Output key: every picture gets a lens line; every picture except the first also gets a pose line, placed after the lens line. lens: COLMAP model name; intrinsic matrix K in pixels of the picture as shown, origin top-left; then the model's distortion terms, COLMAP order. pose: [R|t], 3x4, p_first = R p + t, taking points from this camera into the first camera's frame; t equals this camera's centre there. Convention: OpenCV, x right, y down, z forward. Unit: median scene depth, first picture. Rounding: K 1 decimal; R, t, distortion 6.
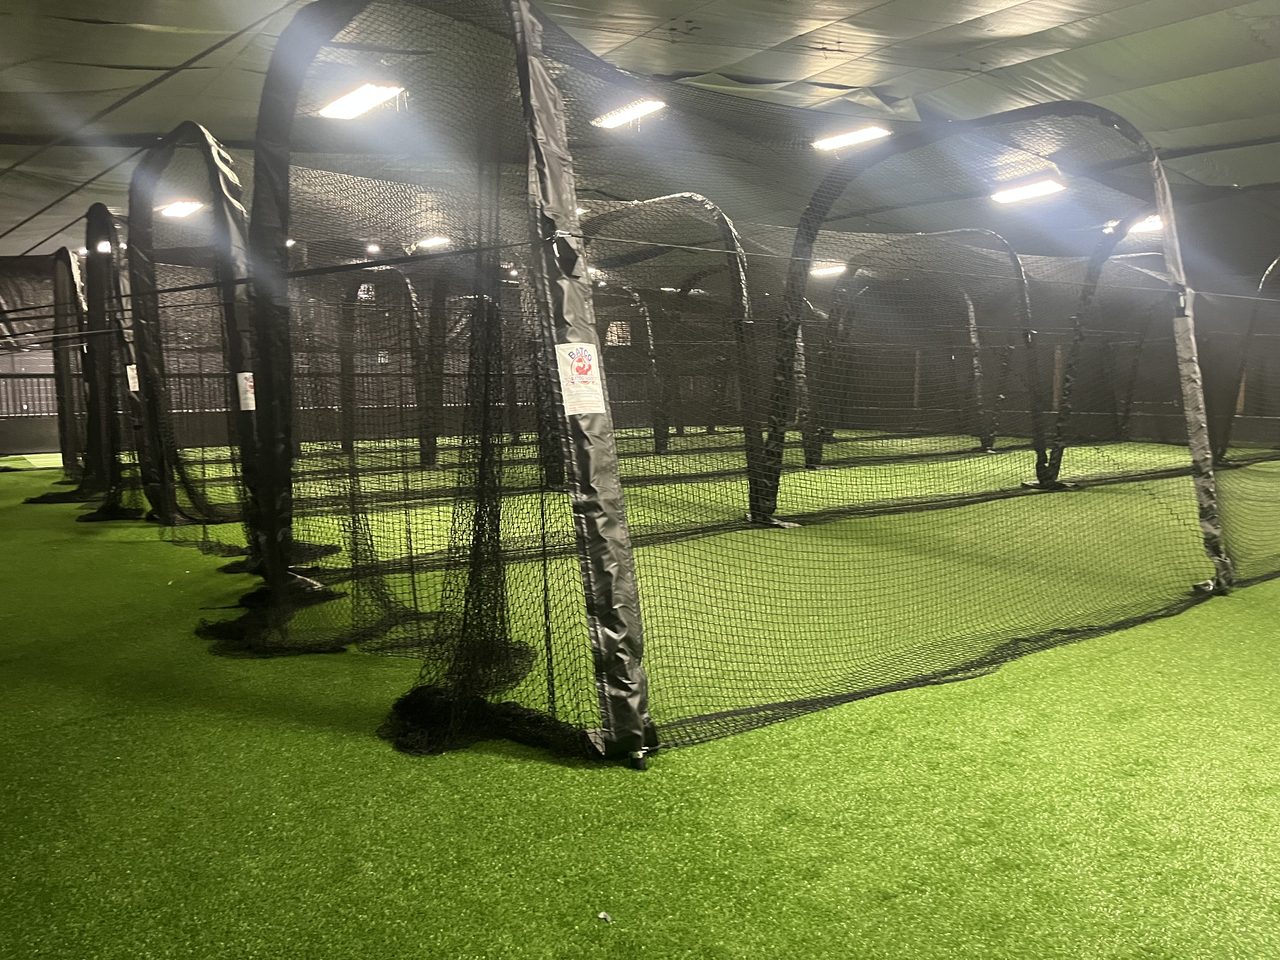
lens RADIAL K [[968.1, 0, 638.1], [0, 968.1, 480.6], [0, 0, 1]] dist [0.024624, -0.003734]
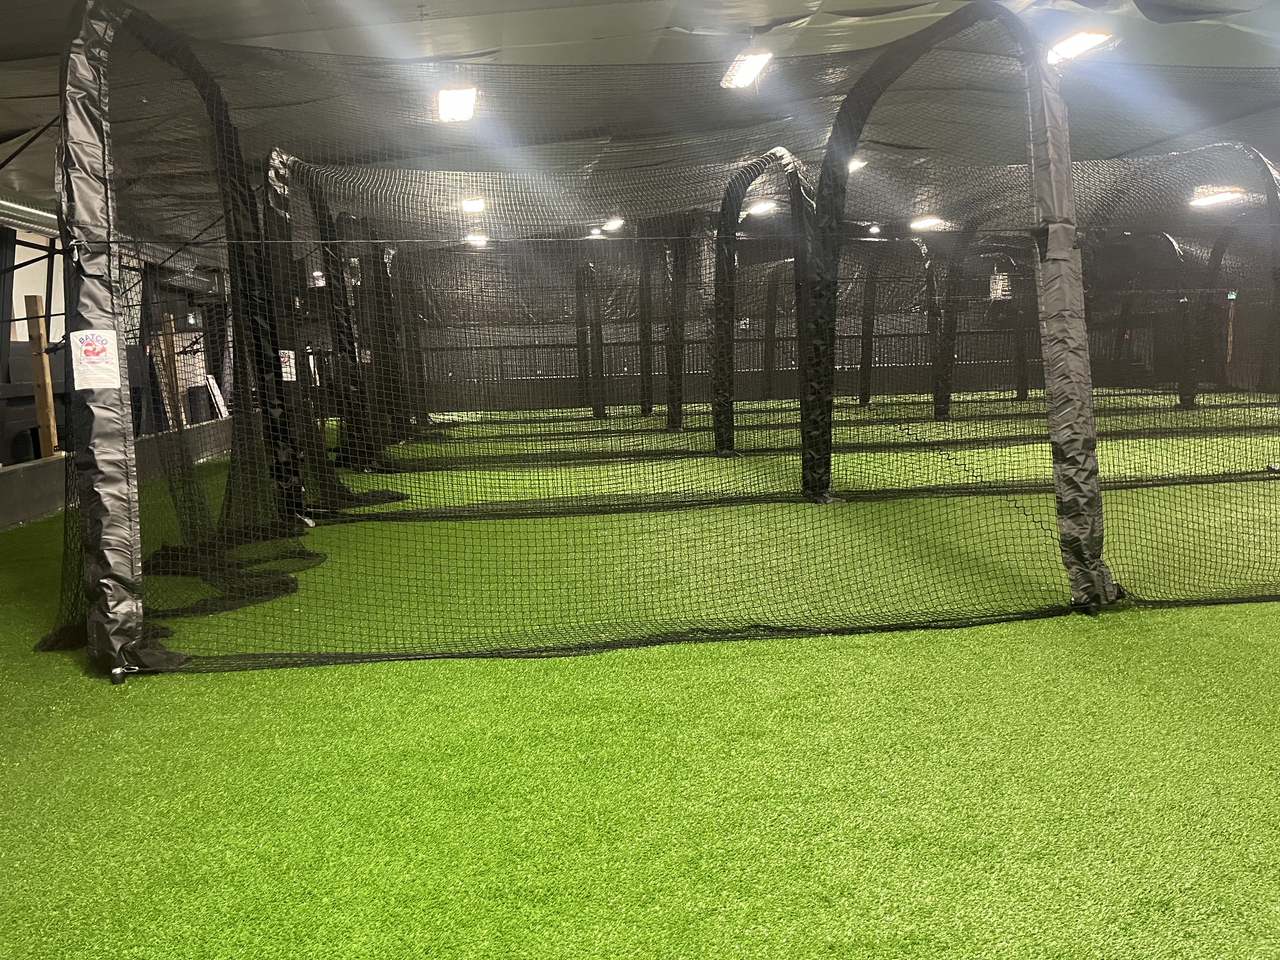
lens RADIAL K [[968.1, 0, 637.3], [0, 968.1, 479.8], [0, 0, 1]] dist [0.024624, -0.003734]
pose [[0.878196, 0.045270, -0.476155, 0.426901], [-0.027051, 0.998618, 0.045051, -0.010664], [0.477536, -0.026683, 0.878207, 0.093018]]
